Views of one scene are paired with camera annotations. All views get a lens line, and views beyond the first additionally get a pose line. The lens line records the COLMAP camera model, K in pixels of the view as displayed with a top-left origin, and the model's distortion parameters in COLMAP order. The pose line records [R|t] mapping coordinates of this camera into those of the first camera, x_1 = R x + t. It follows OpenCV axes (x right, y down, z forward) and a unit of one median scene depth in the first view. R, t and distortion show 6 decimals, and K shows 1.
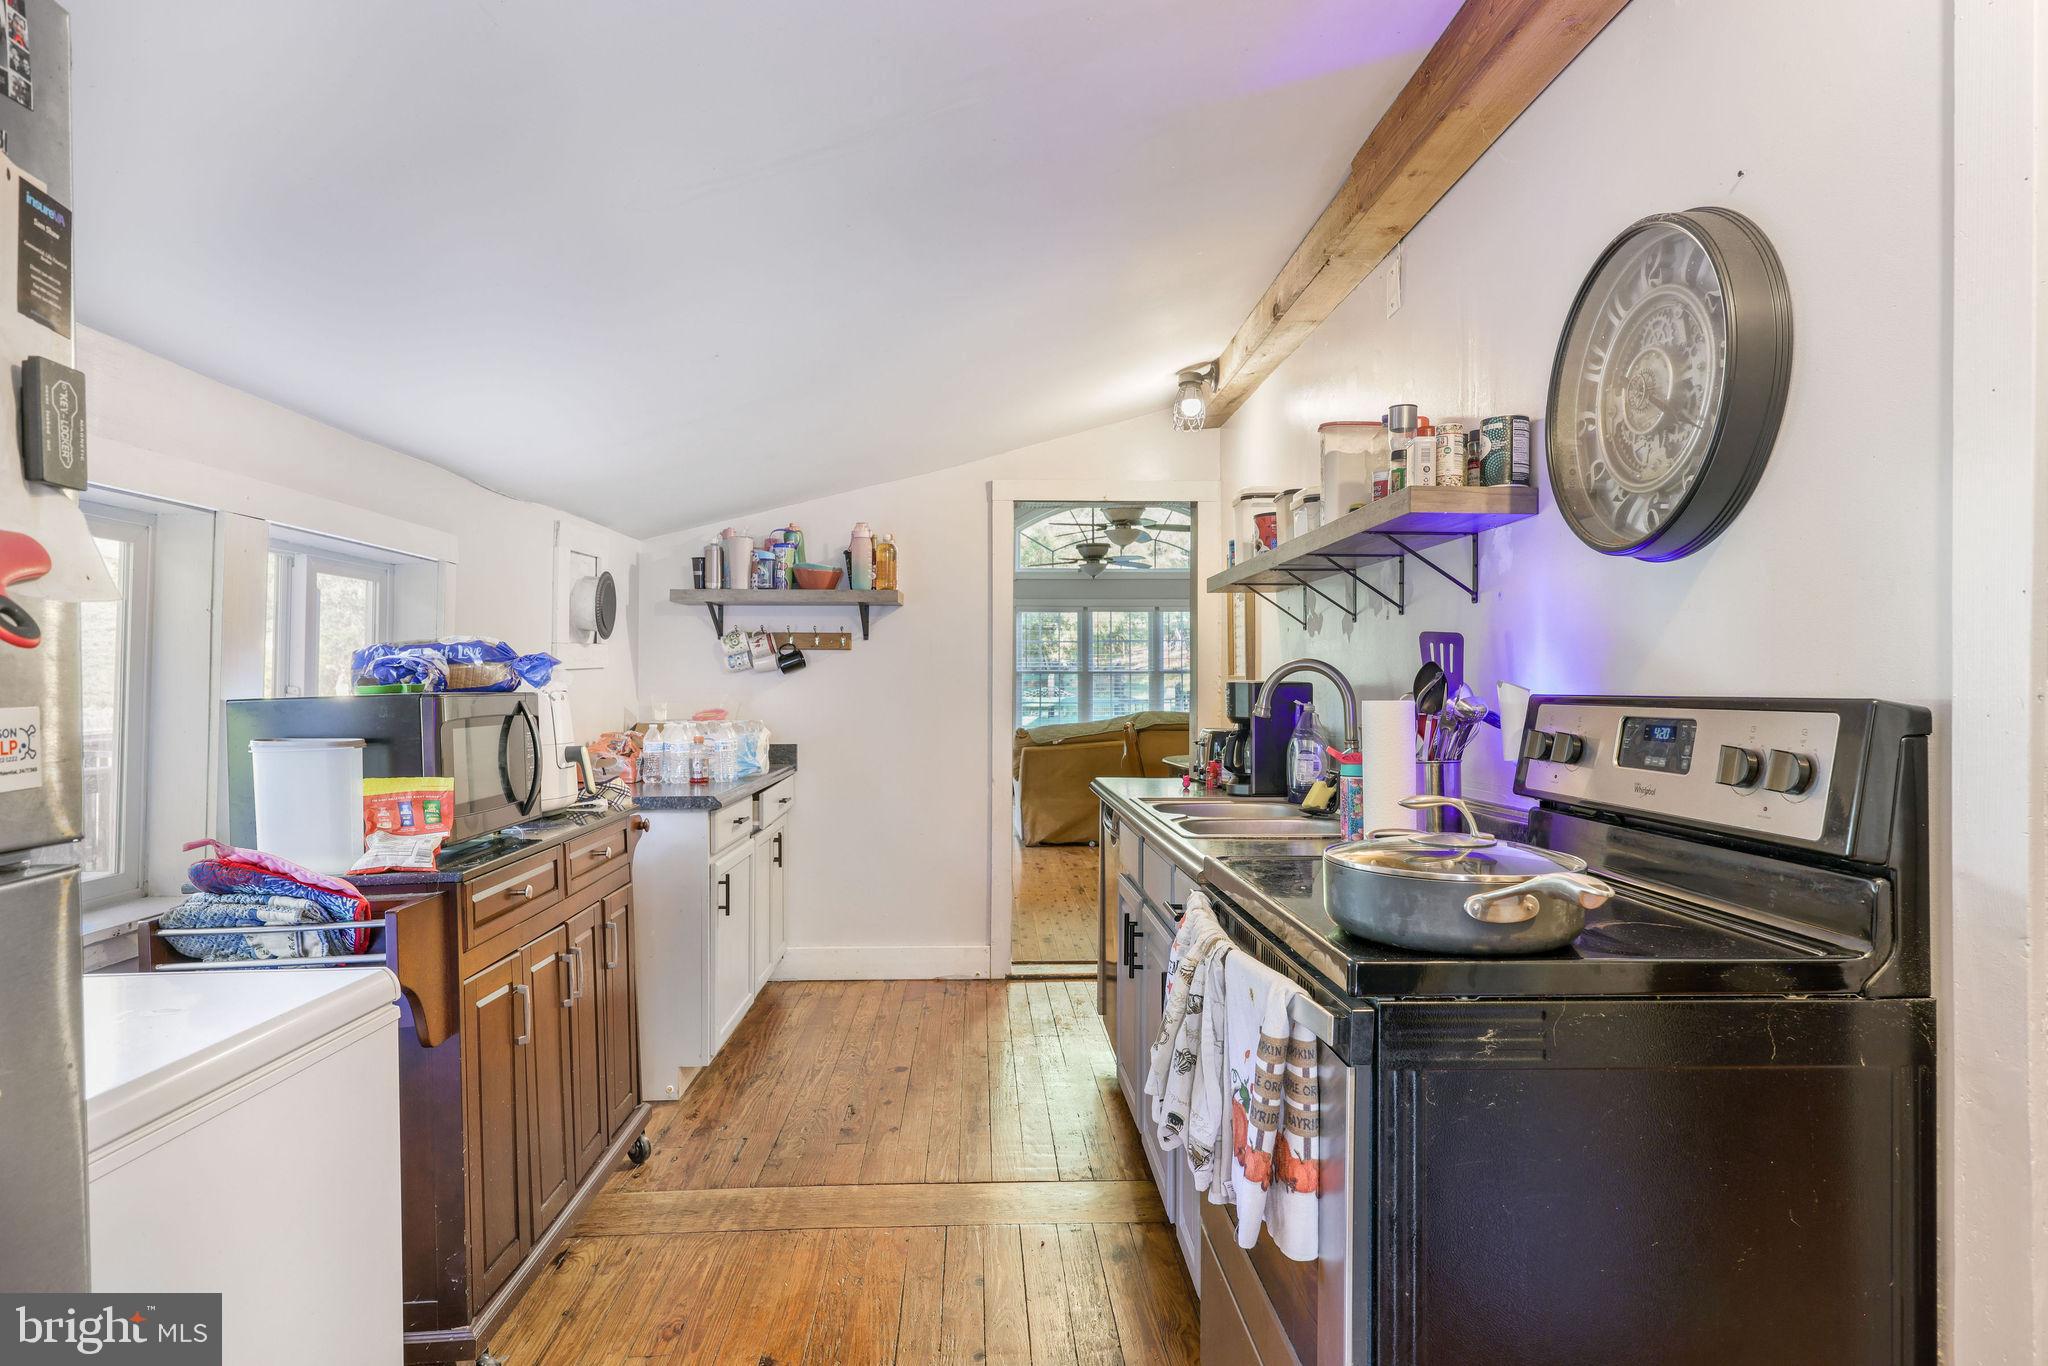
lens RADIAL K [[1181.4, 0, 1022.6], [0, 1181.4, 686.3], [0, 0, 1]] dist [-0.002805, -0.000472]
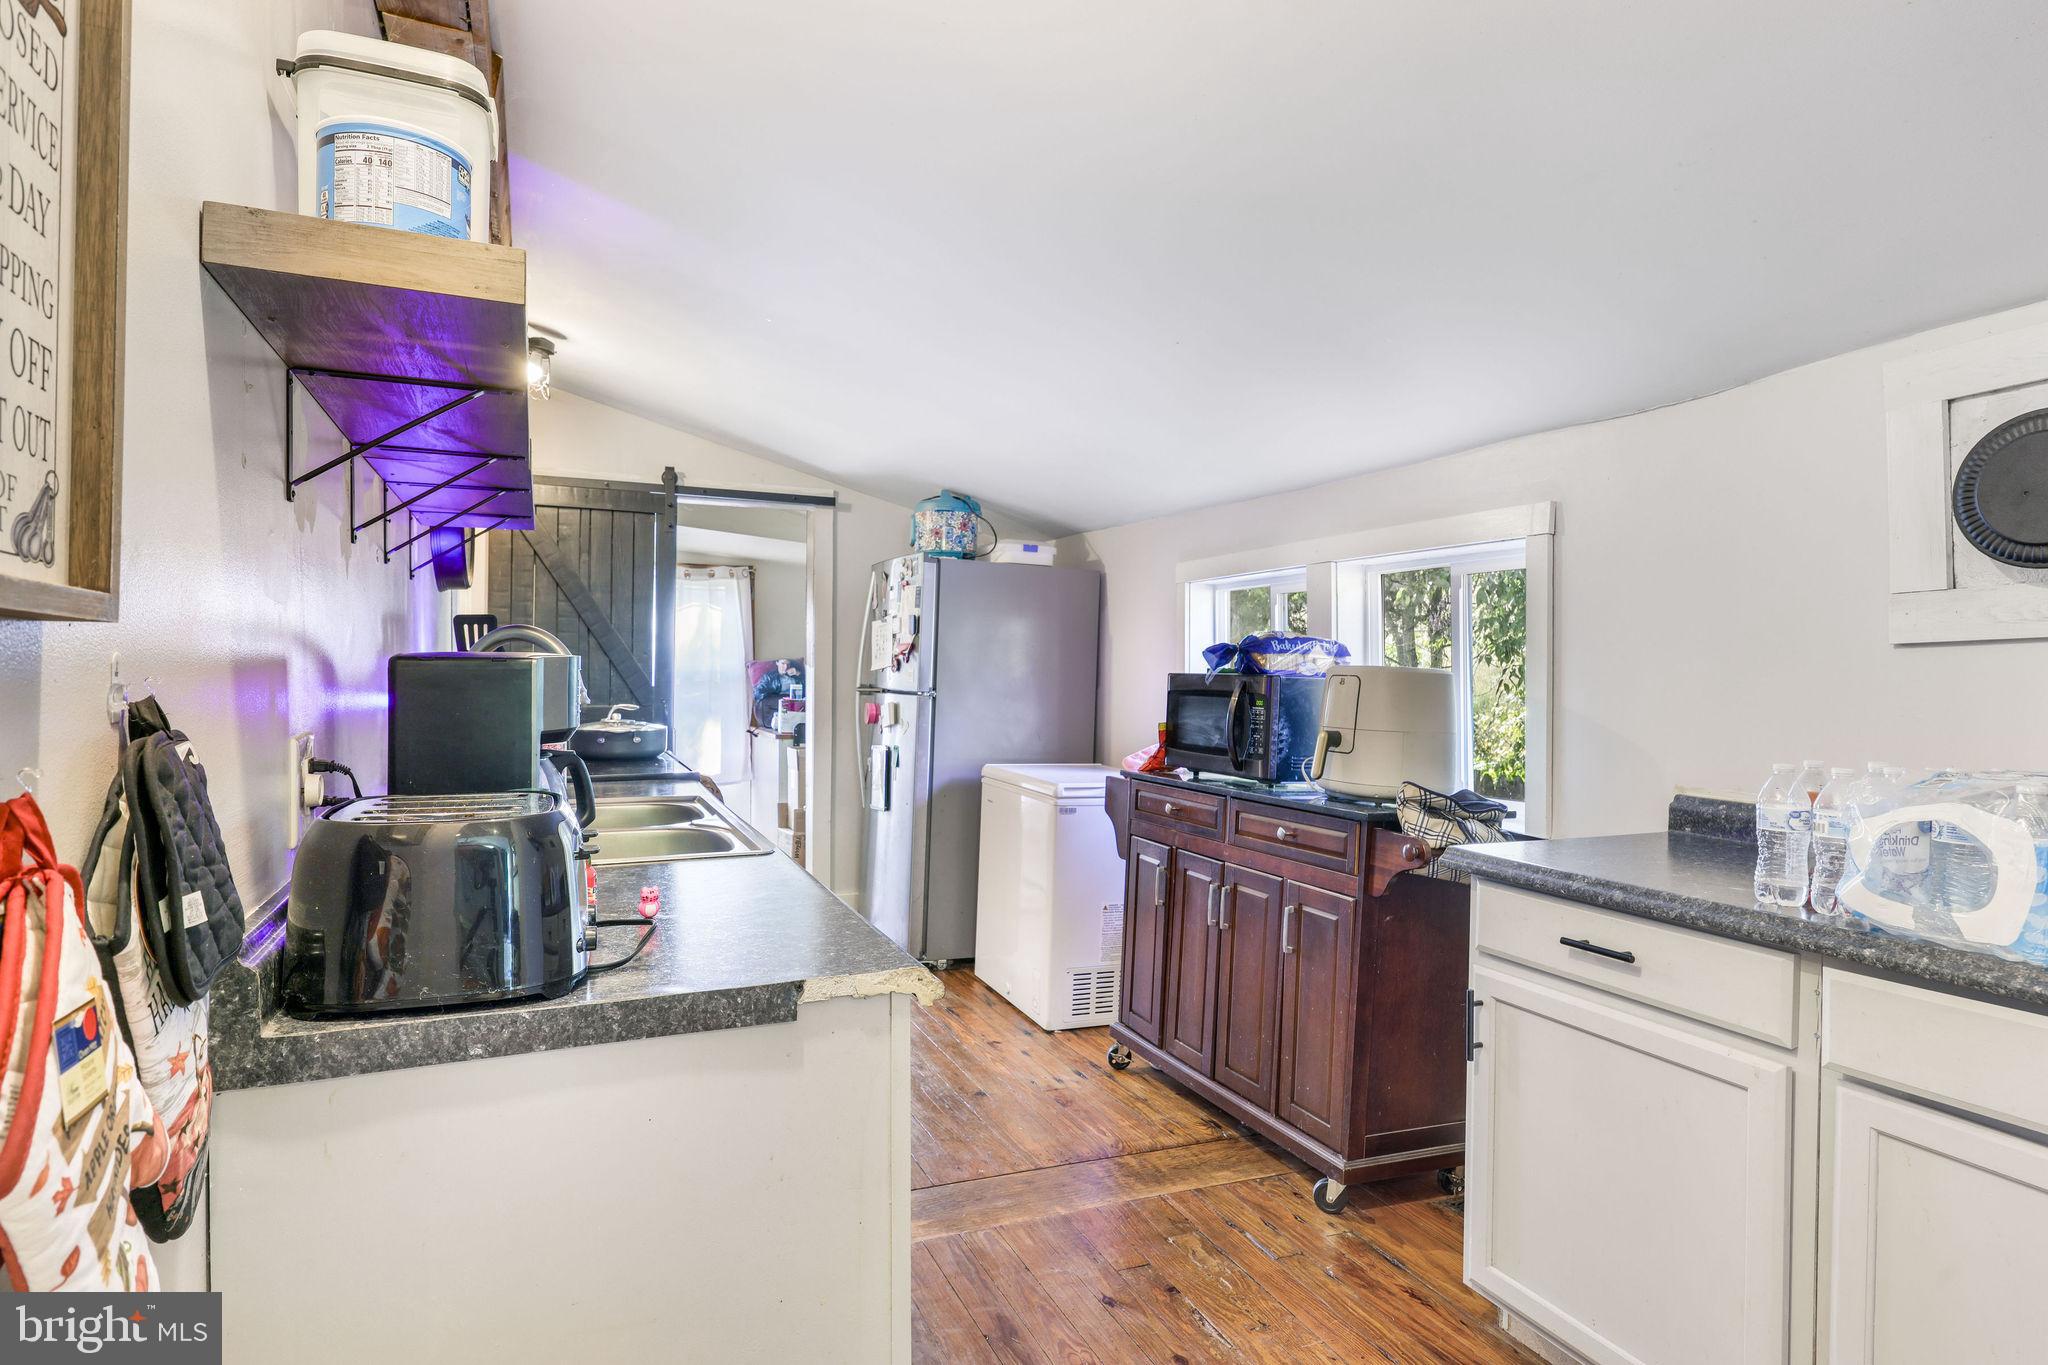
lens RADIAL K [[1105.5, 0, 1016.7], [0, 1105.5, 679.1], [0, 0, 1]] dist [0.003782, 0.000837]
pose [[-0.932598, -0.006011, -0.360866, 0.218205], [-0.013798, 0.999724, 0.019005, -0.006622], [0.360652, 0.022704, -0.932424, 1.899394]]
